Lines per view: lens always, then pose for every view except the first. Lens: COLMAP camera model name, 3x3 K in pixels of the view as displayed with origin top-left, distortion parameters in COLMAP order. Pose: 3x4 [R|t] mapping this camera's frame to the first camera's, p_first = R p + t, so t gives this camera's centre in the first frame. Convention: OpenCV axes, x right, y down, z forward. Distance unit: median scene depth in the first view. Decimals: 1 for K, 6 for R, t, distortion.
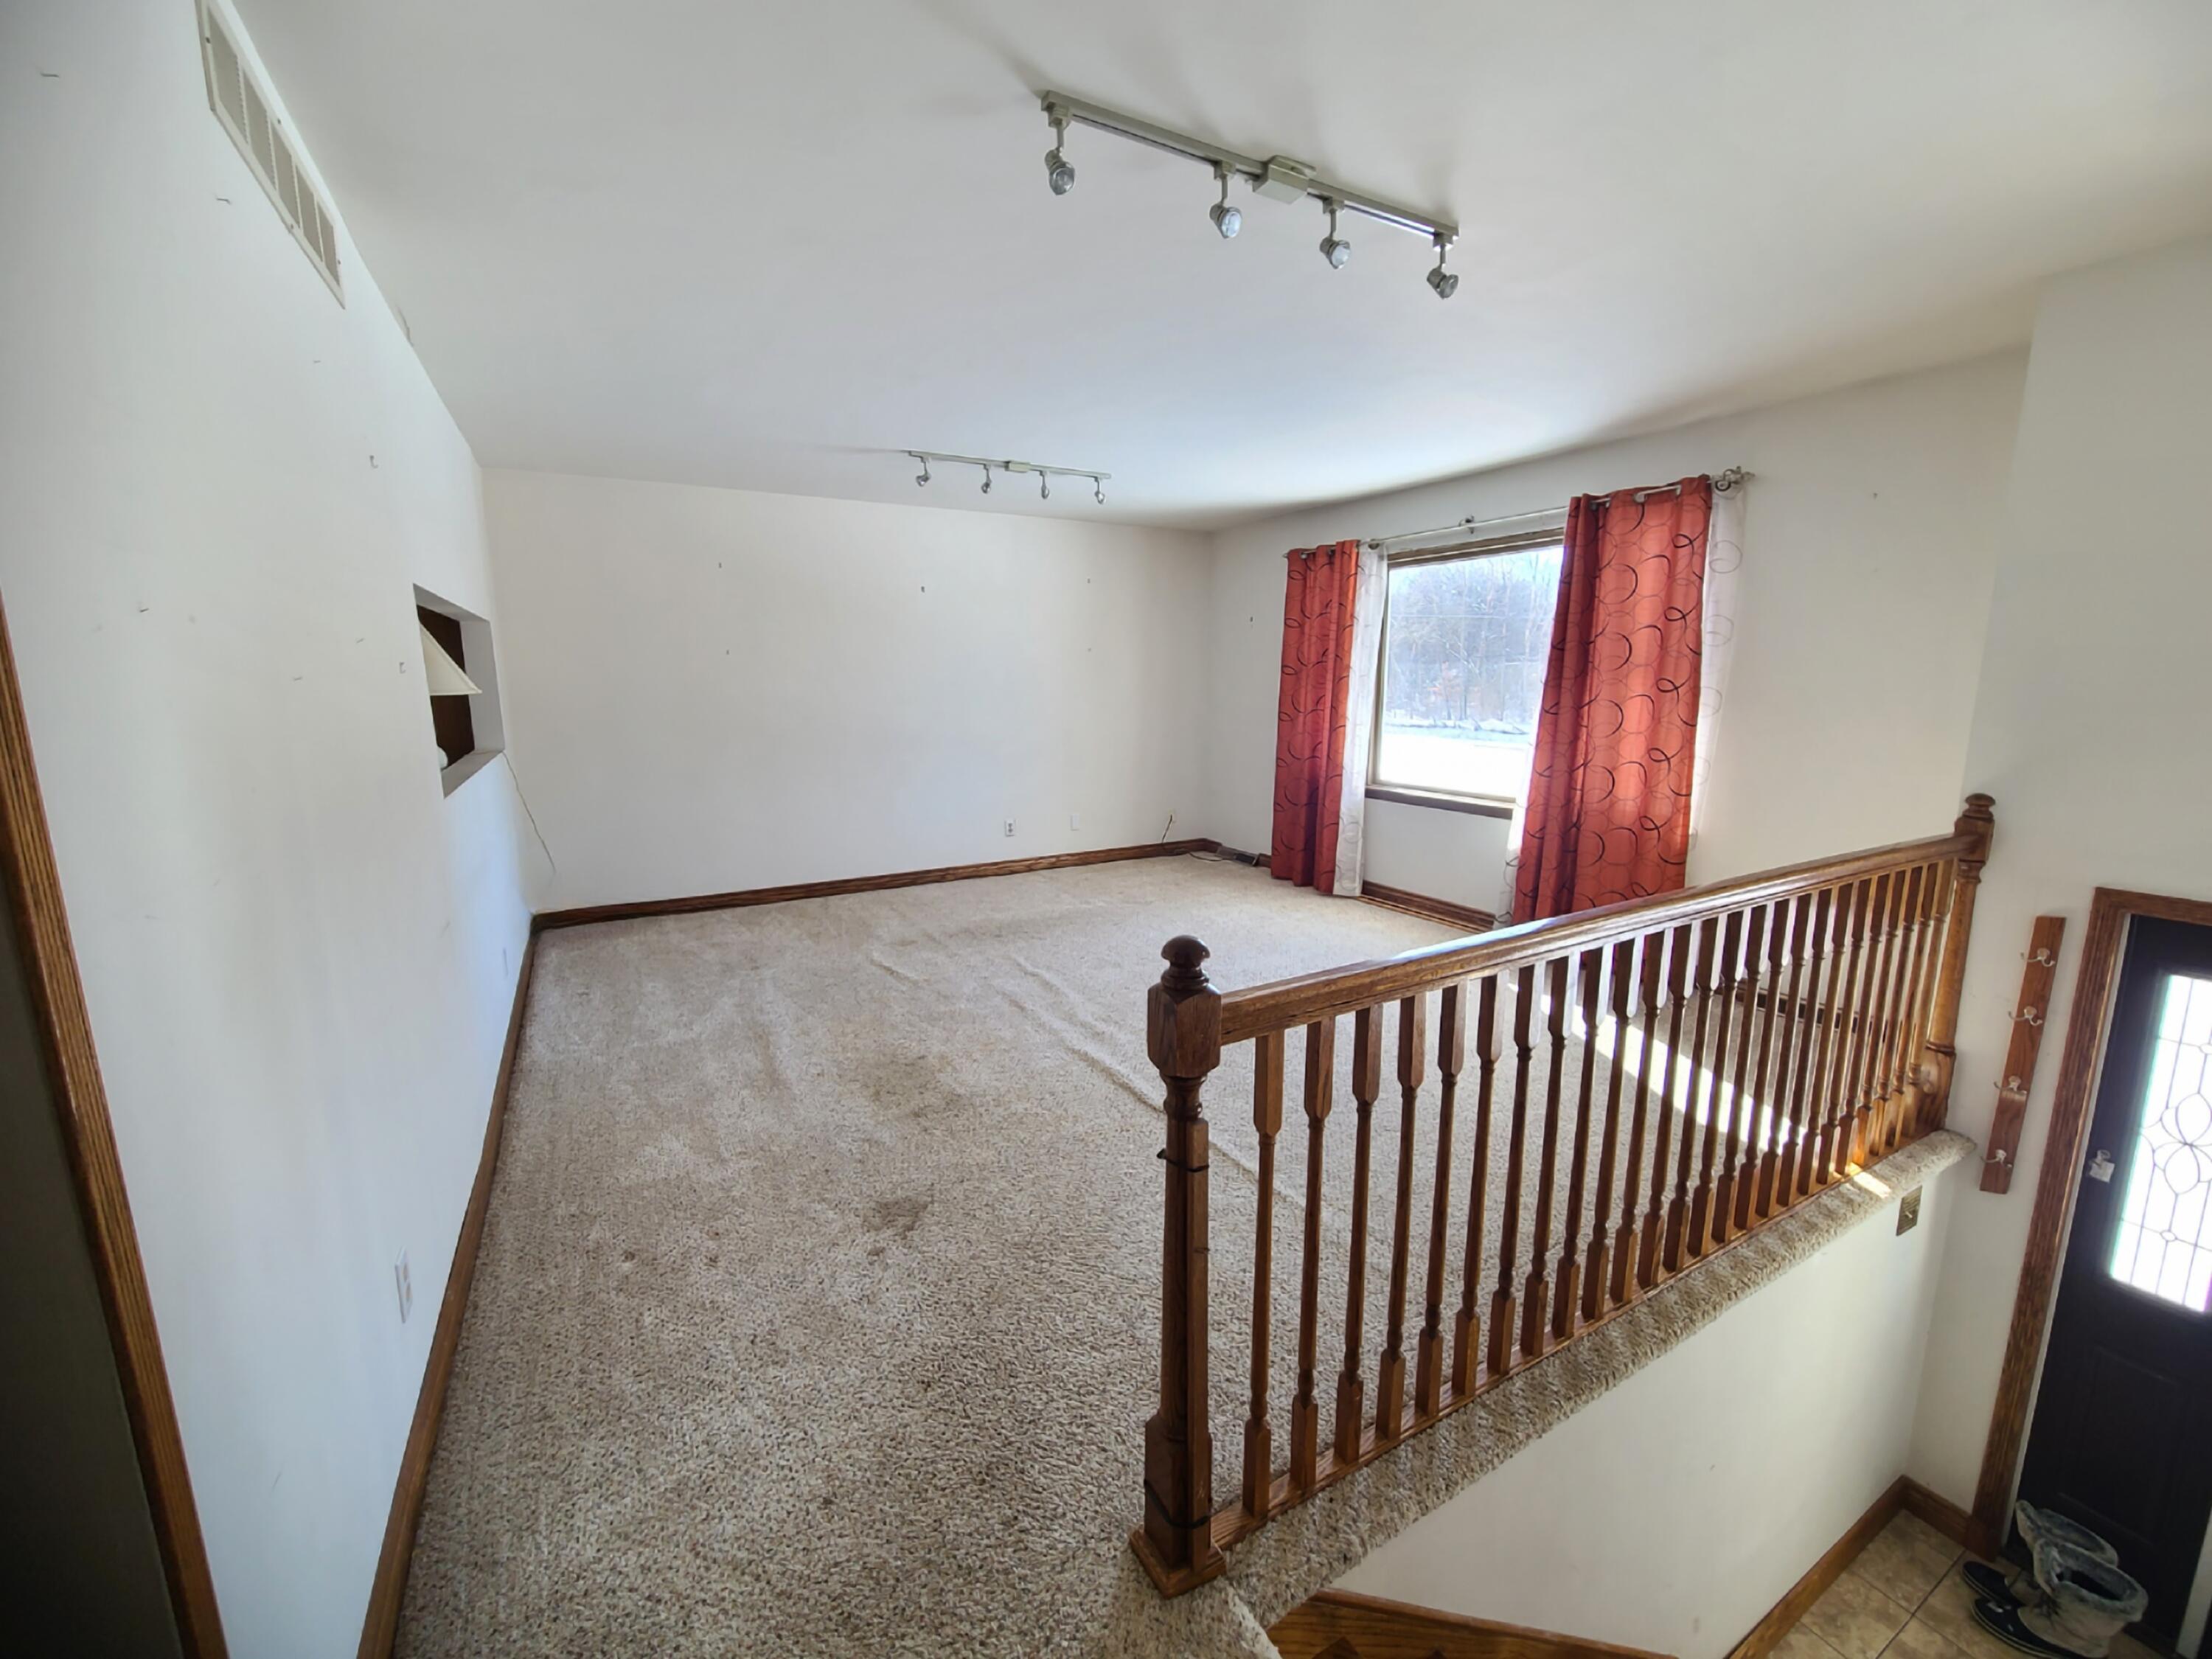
lens RADIAL K [[895.8, 0, 1106.0], [0, 895.8, 829.5], [0, 0, 1]] dist [-0.000177, -0.000661]
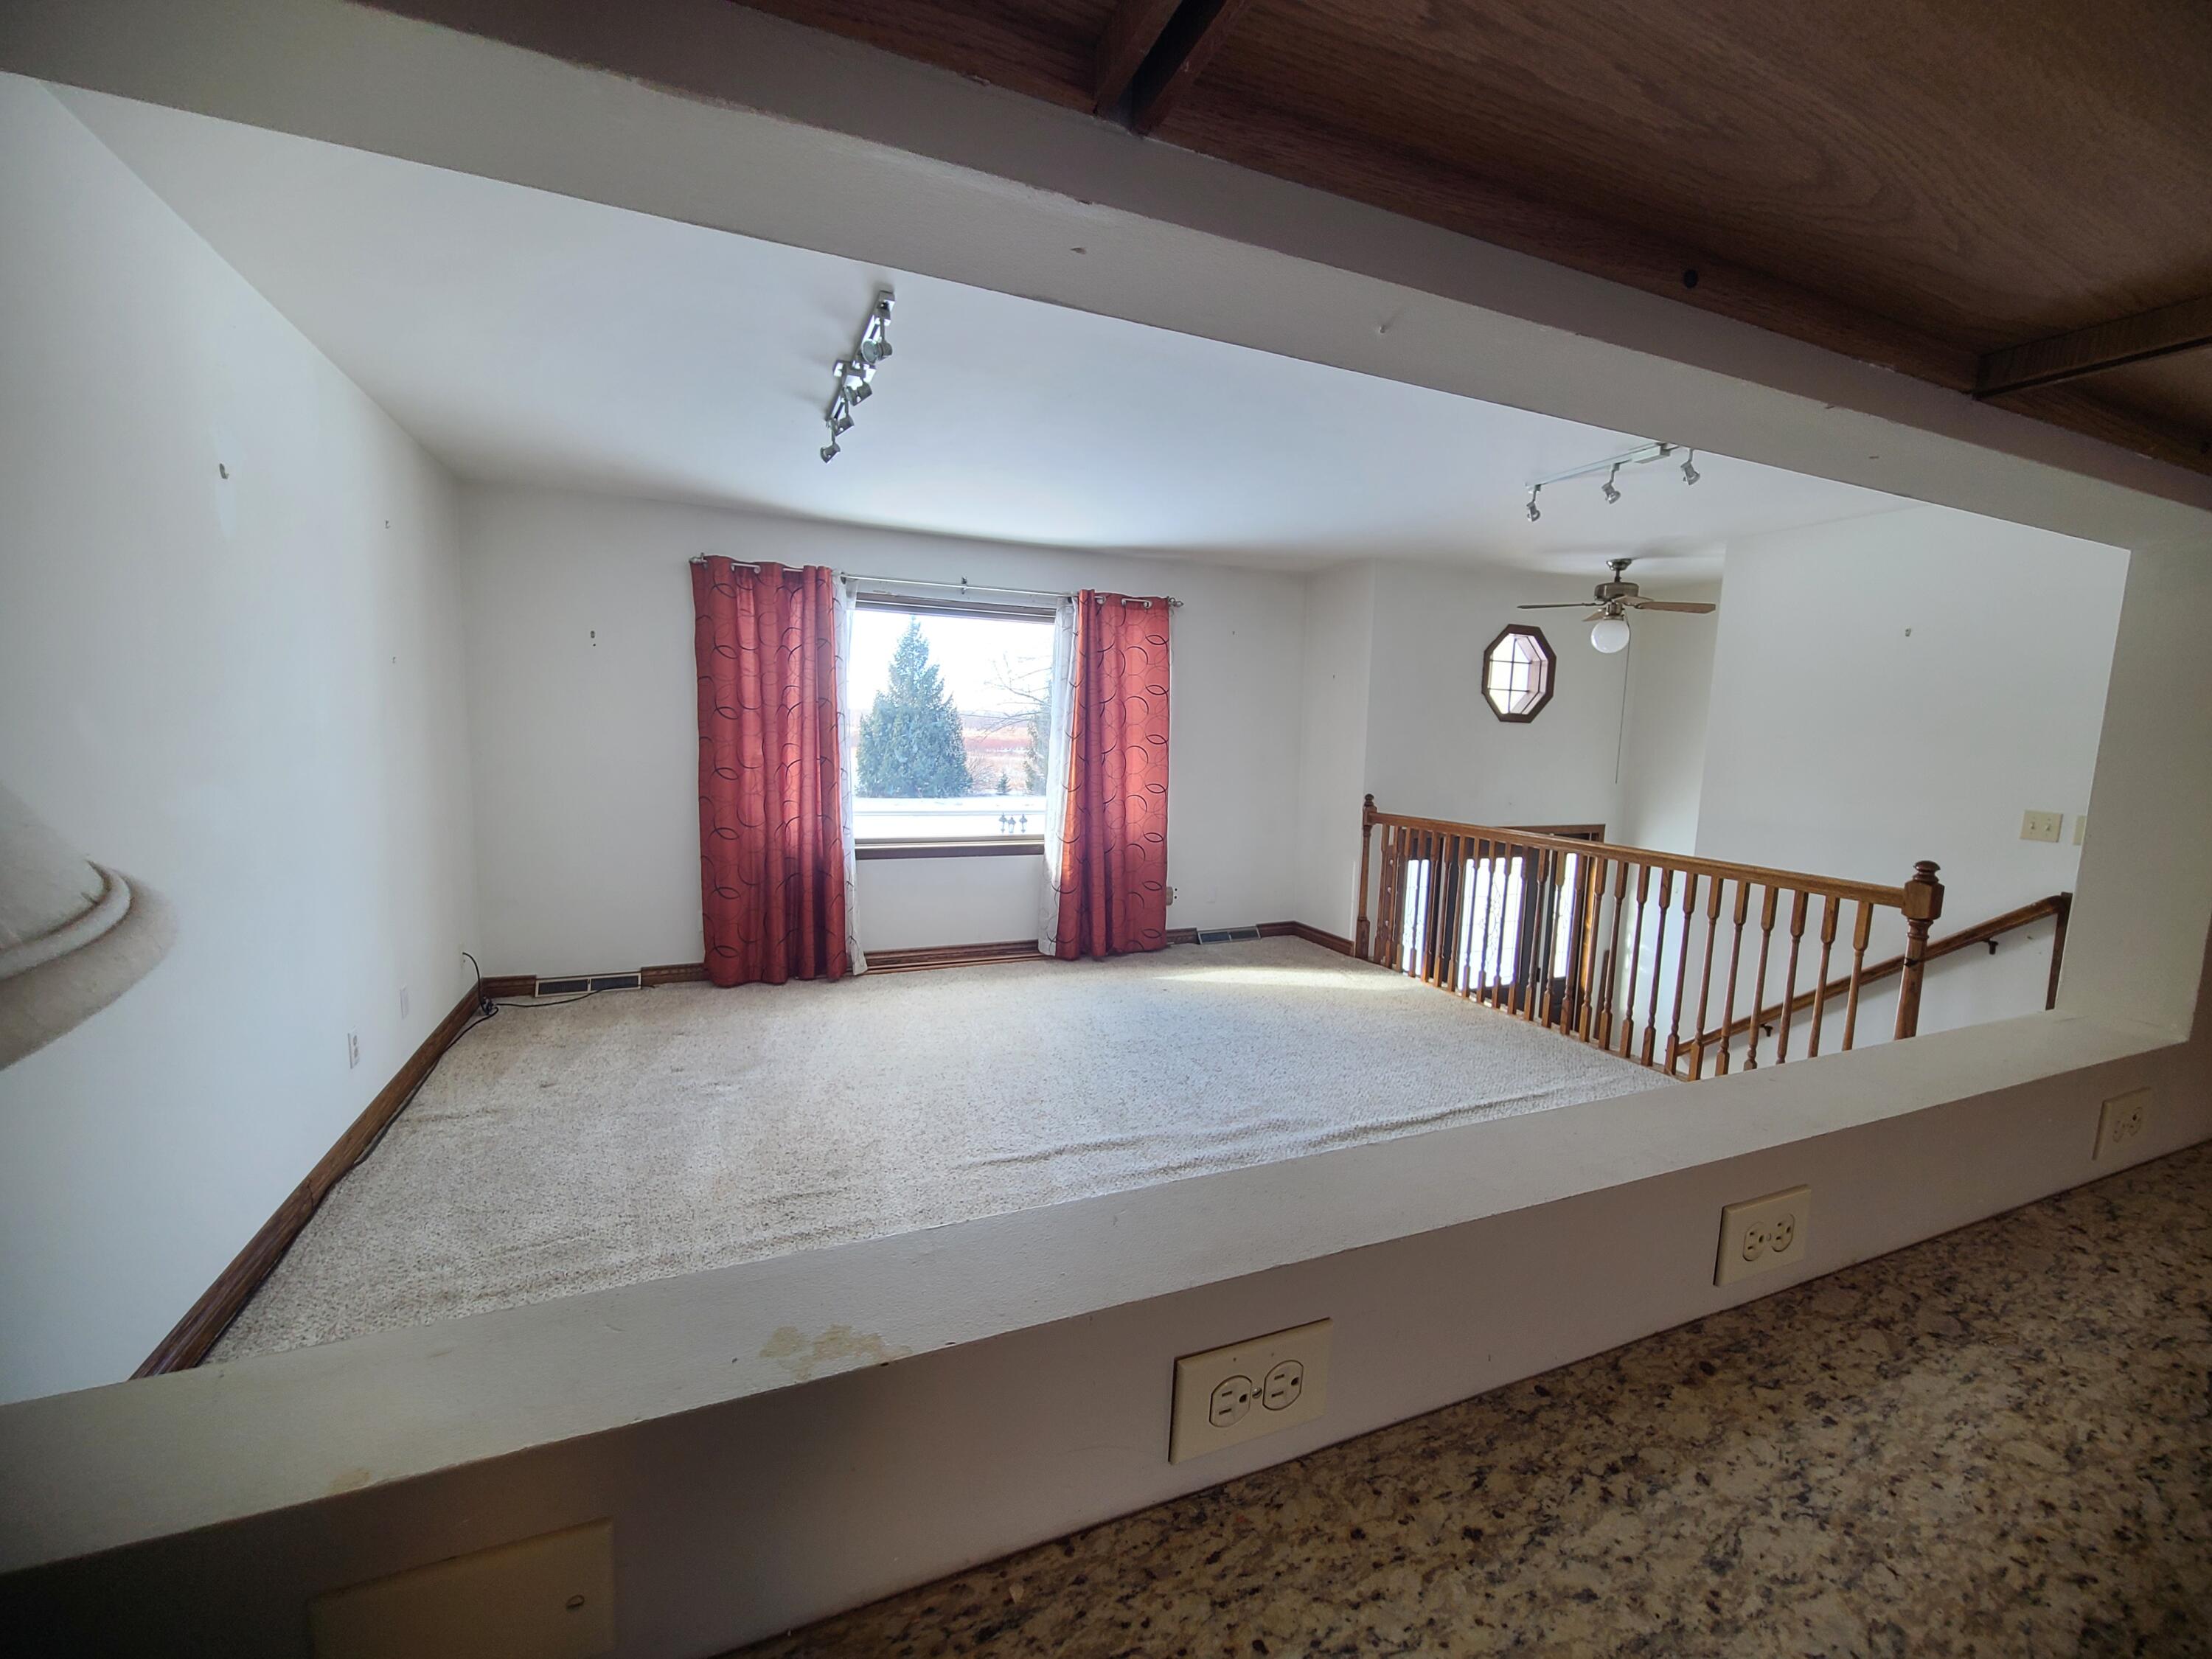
lens RADIAL K [[895.8, 0, 1106.0], [0, 895.8, 829.5], [0, 0, 1]] dist [-0.000177, -0.000661]
pose [[0.099705, -0.098917, 0.990088, -1.291402], [0.141640, 0.986324, 0.084277, -0.240767], [-0.984884, 0.131834, 0.112352, 1.493331]]
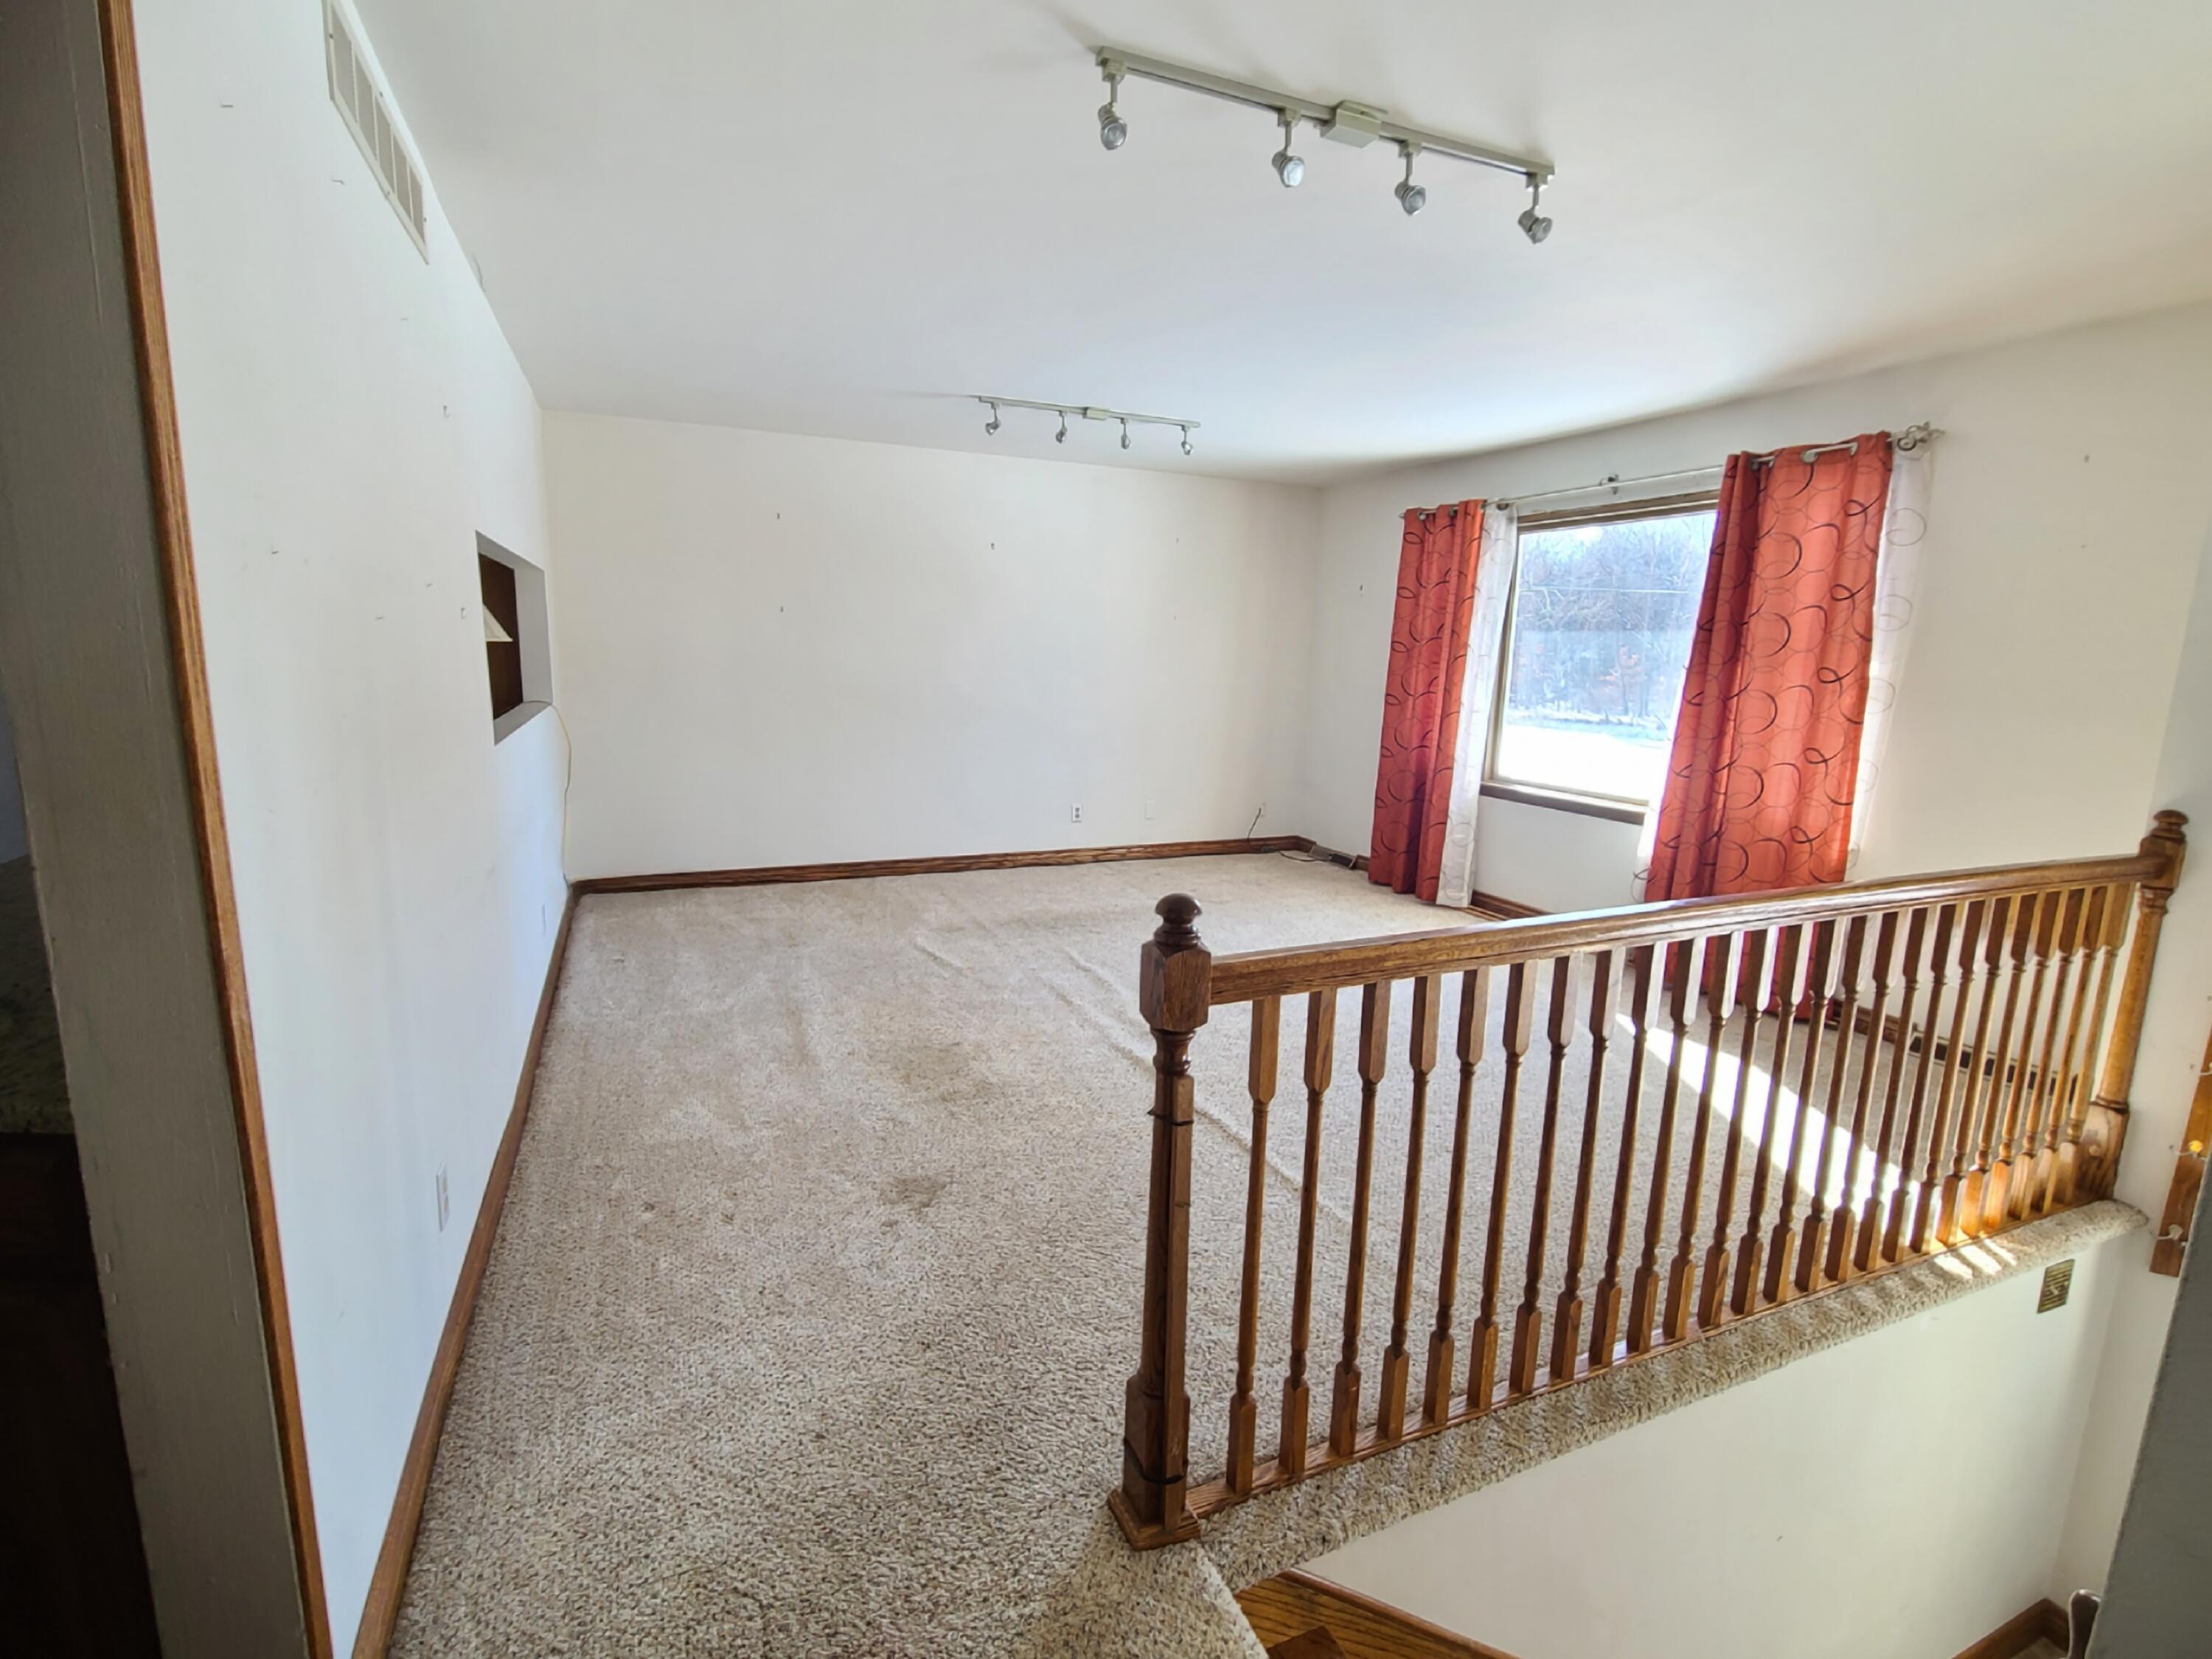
lens RADIAL K [[1041.9, 0, 1106.0], [0, 1041.9, 829.5], [0, 0, 1]] dist [0.000207, -0.000283]
pose [[0.994127, 0.047071, -0.097445, 0.064533], [-0.046905, 0.998891, 0.003997, 0.024825], [0.097525, 0.000597, 0.995233, -0.102235]]
